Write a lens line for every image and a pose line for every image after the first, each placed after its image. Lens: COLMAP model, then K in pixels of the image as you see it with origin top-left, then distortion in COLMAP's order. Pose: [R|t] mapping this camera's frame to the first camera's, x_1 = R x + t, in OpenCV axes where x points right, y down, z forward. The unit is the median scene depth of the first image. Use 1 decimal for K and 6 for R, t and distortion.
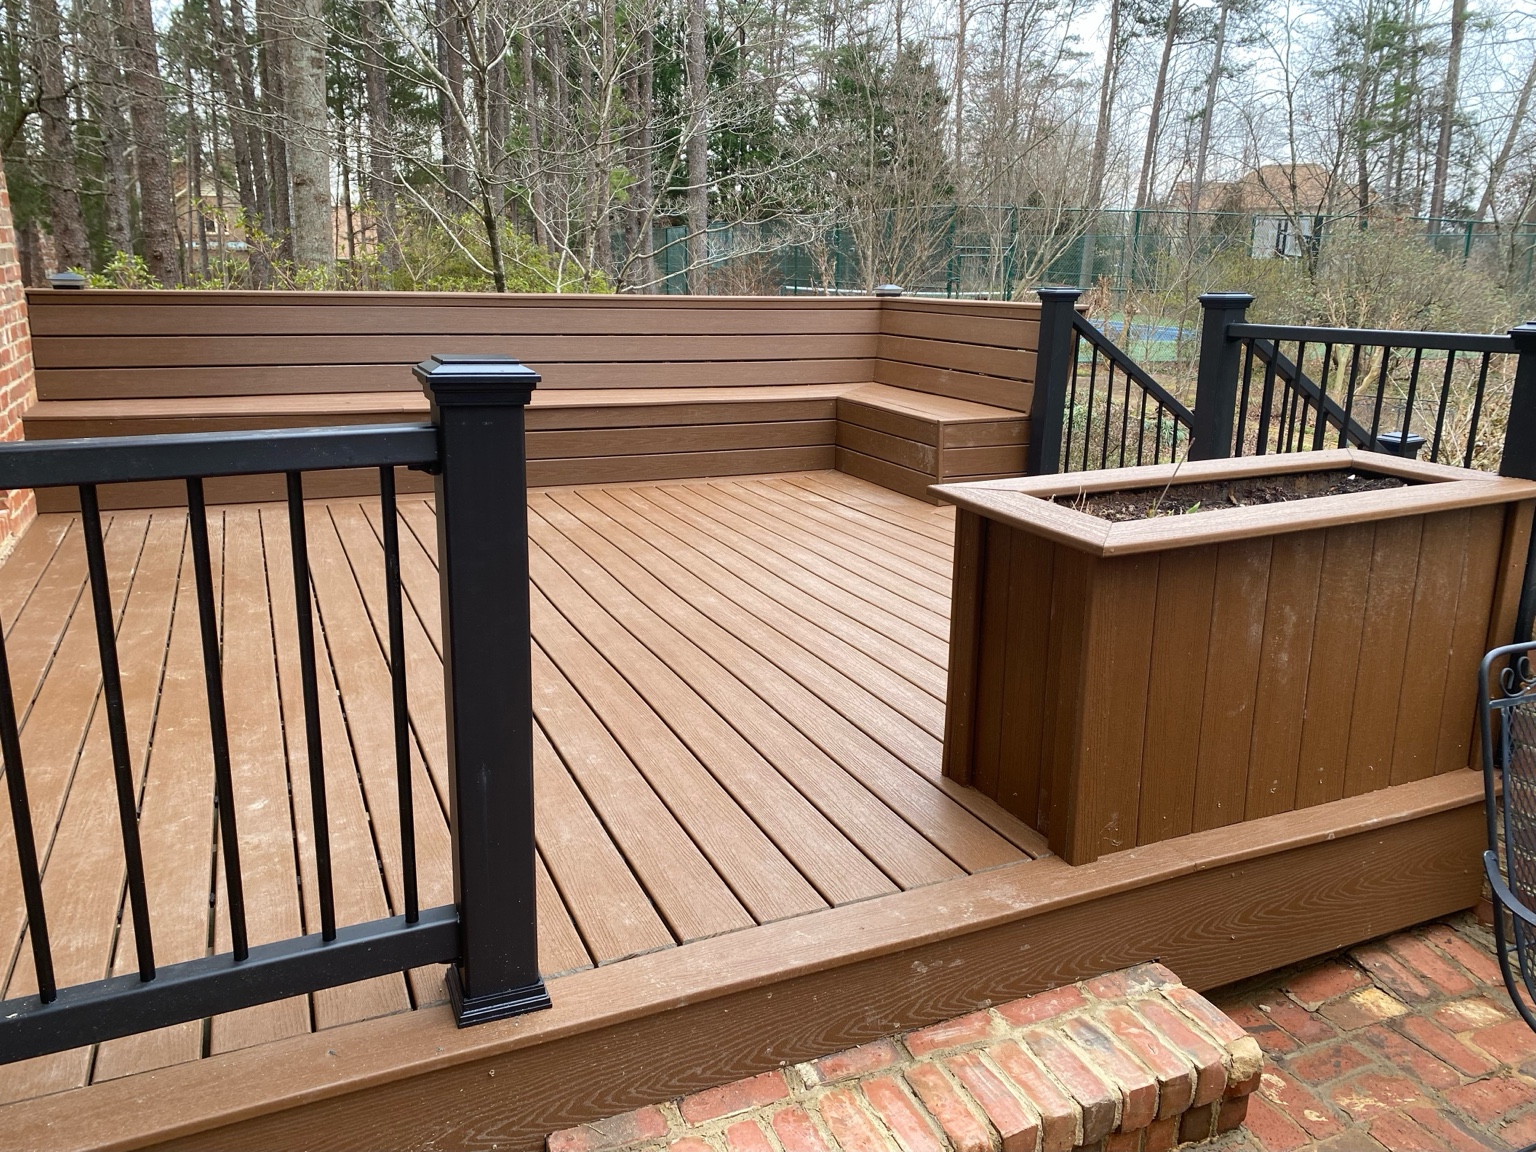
lens RADIAL K [[1122.2, 0, 768.0], [0, 1122.2, 576.0], [0, 0, 1]] dist [0.023254, -0.003203]
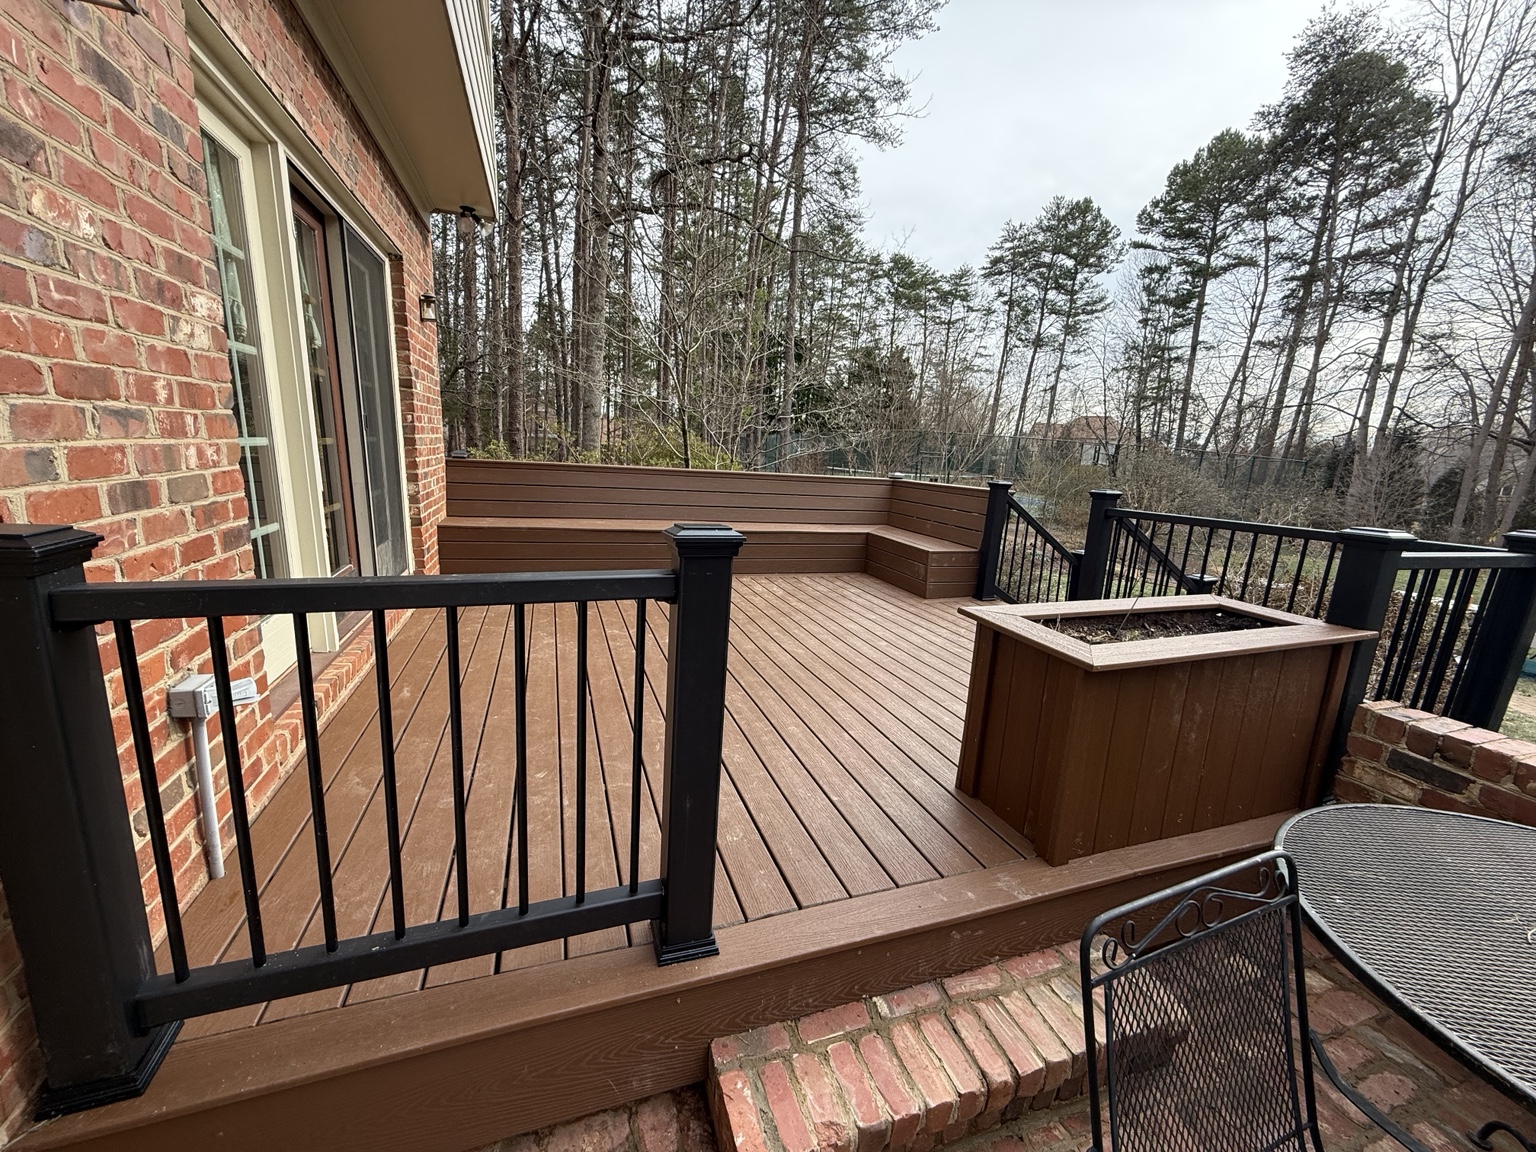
lens RADIAL K [[591.9, 0, 768.0], [0, 591.9, 576.0], [0, 0, 1]] dist [0.000833, -0.000017]
pose [[0.995758, 0.057549, -0.071792, -0.068647], [-0.062265, 0.995923, -0.065275, -0.051271], [0.067743, 0.069468, 0.995281, 0.125944]]
